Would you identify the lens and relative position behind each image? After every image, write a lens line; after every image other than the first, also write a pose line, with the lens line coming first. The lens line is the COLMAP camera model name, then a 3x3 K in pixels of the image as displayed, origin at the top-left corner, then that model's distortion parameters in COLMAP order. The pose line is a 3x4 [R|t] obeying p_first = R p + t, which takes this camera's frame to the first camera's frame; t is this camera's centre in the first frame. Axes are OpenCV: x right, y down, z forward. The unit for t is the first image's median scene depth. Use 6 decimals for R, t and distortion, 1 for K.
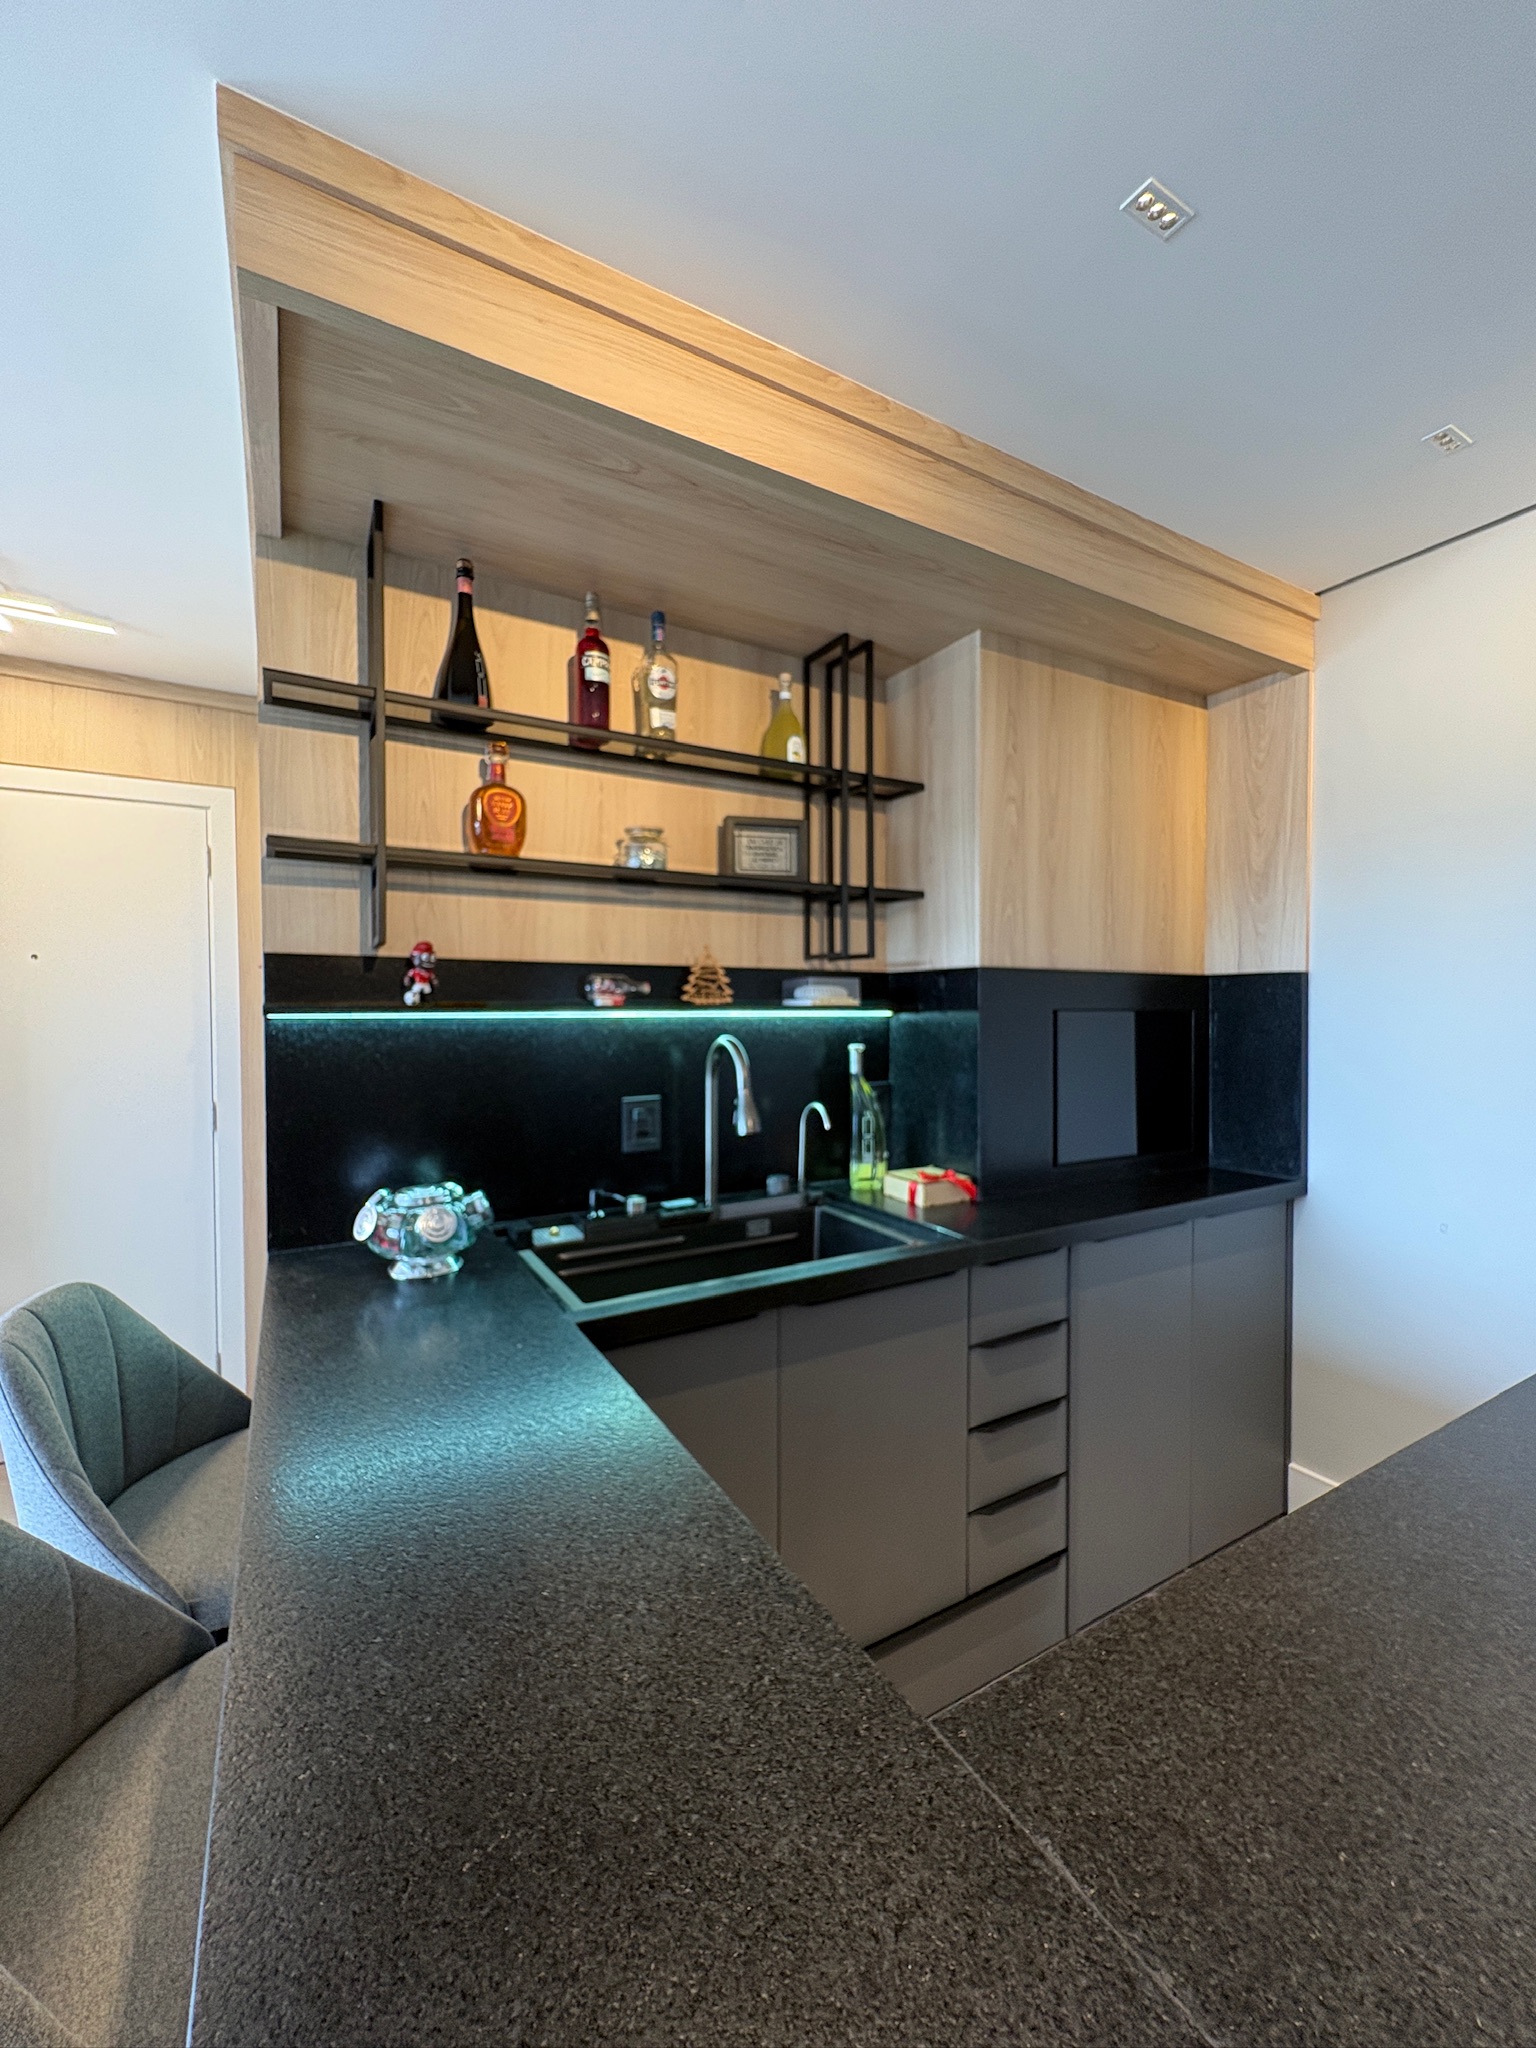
lens RADIAL K [[815.2, 0, 768.0], [0, 815.2, 1024.0], [0, 0, 1]] dist [0.001863, 0.000709]
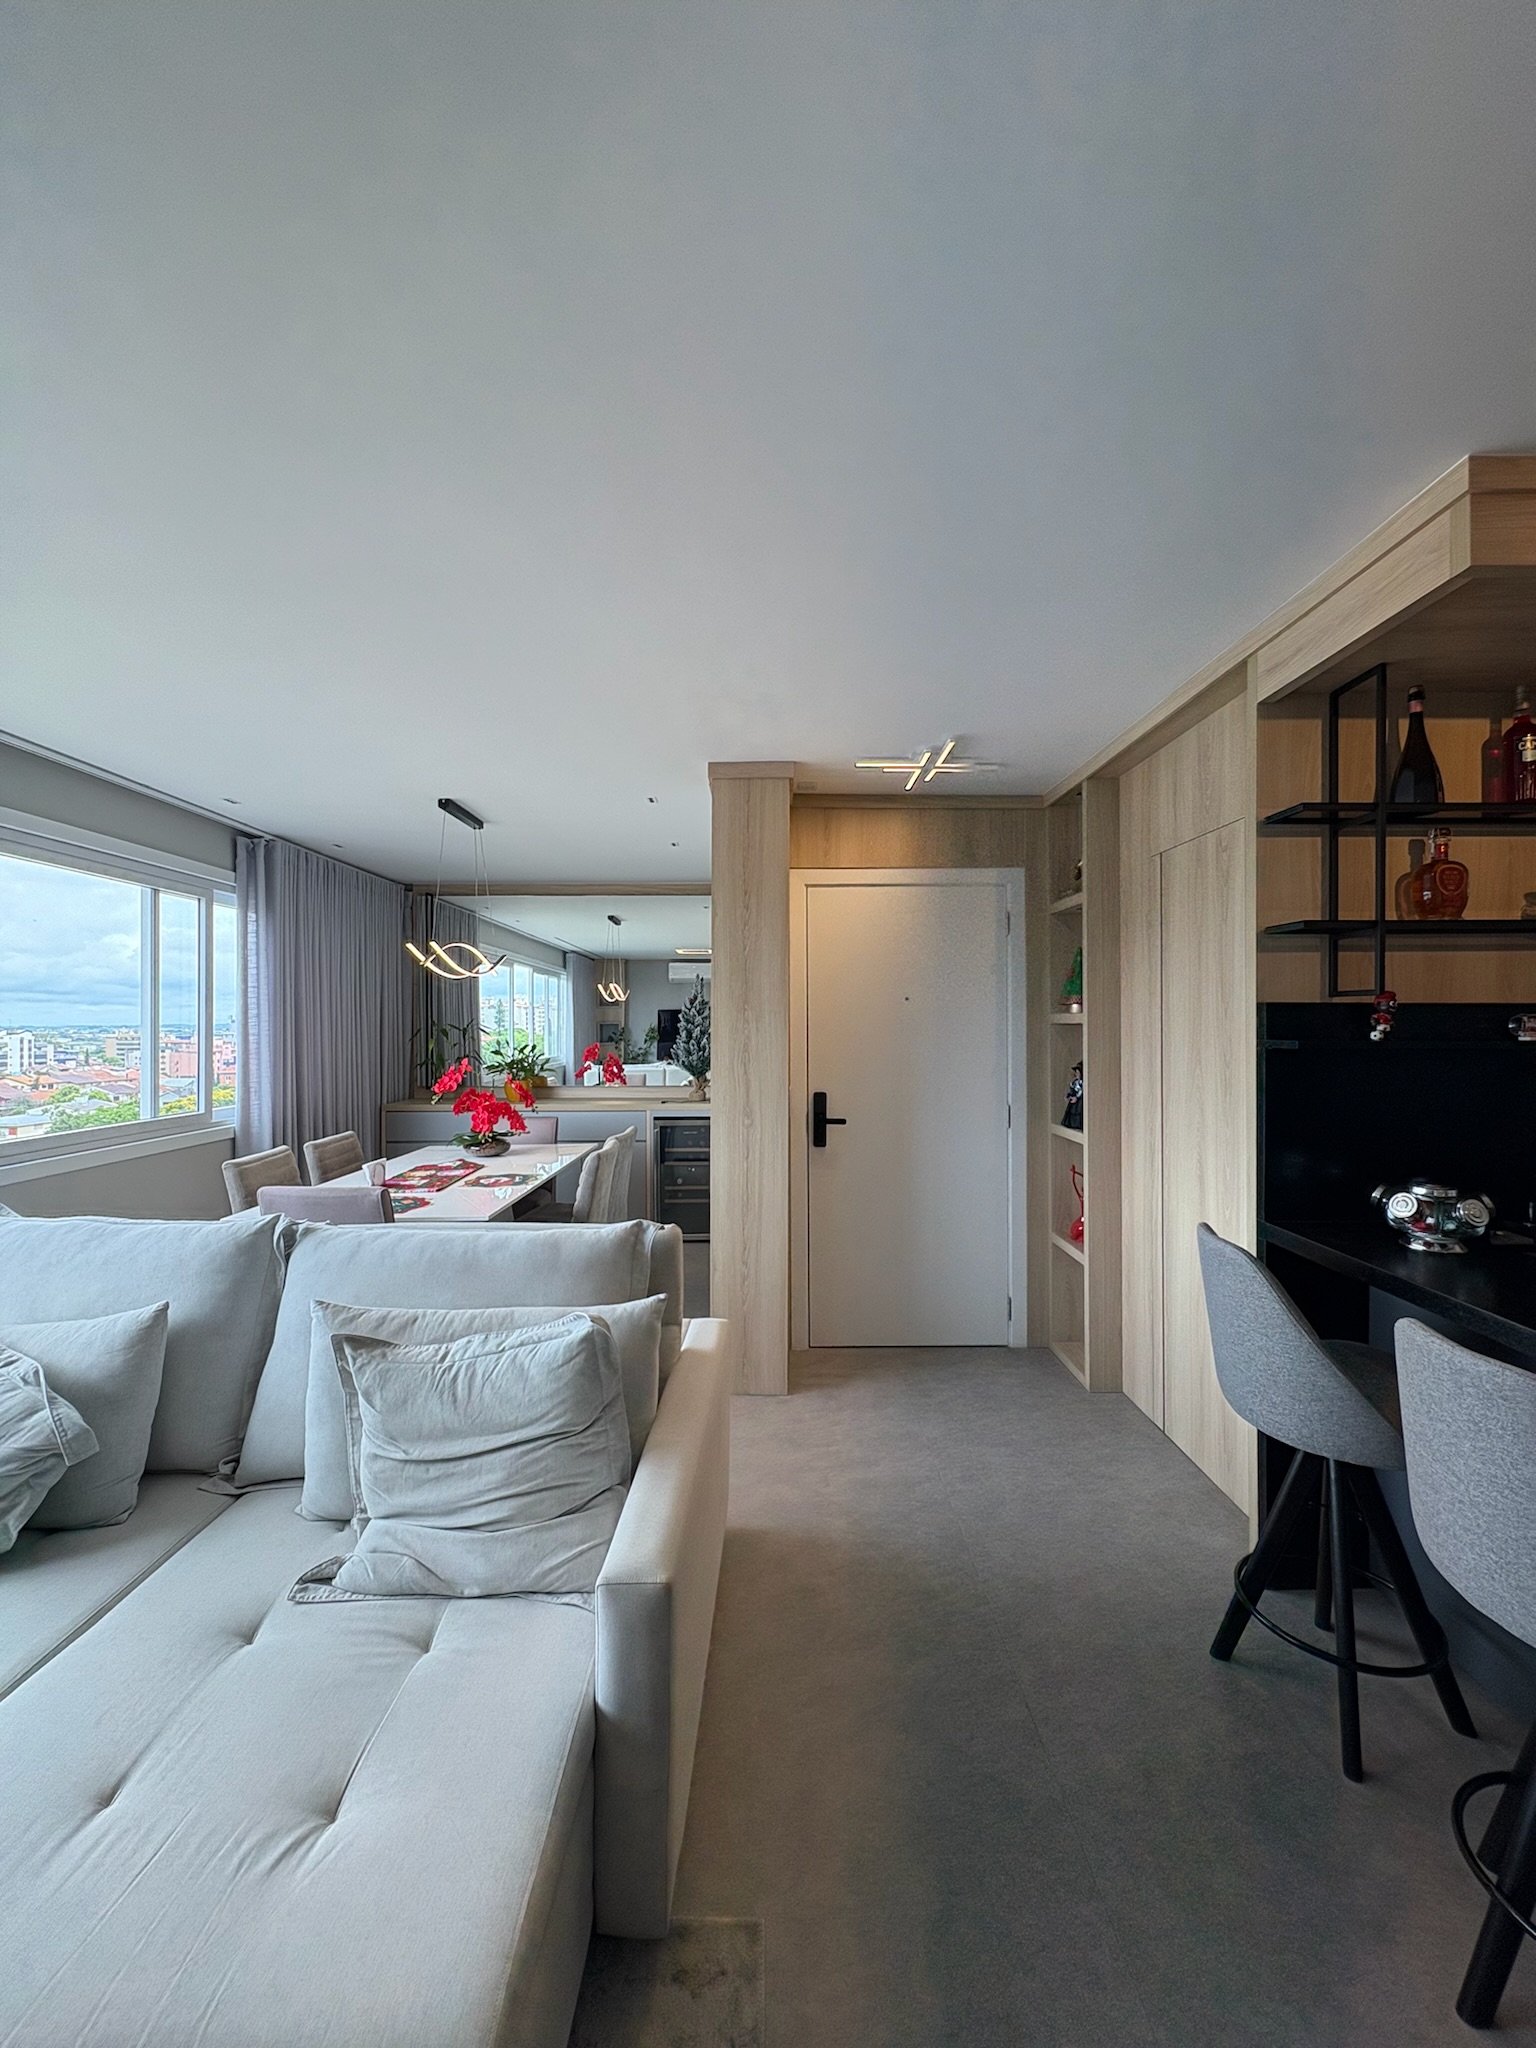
lens RADIAL K [[815.2, 0, 768.0], [0, 815.2, 1024.0], [0, 0, 1]] dist [0.001863, 0.000709]
pose [[0.869968, -0.004410, -0.493088, -0.617063], [-0.006538, 0.999769, -0.020477, -0.017046], [0.493064, 0.021038, 0.869738, -0.567268]]
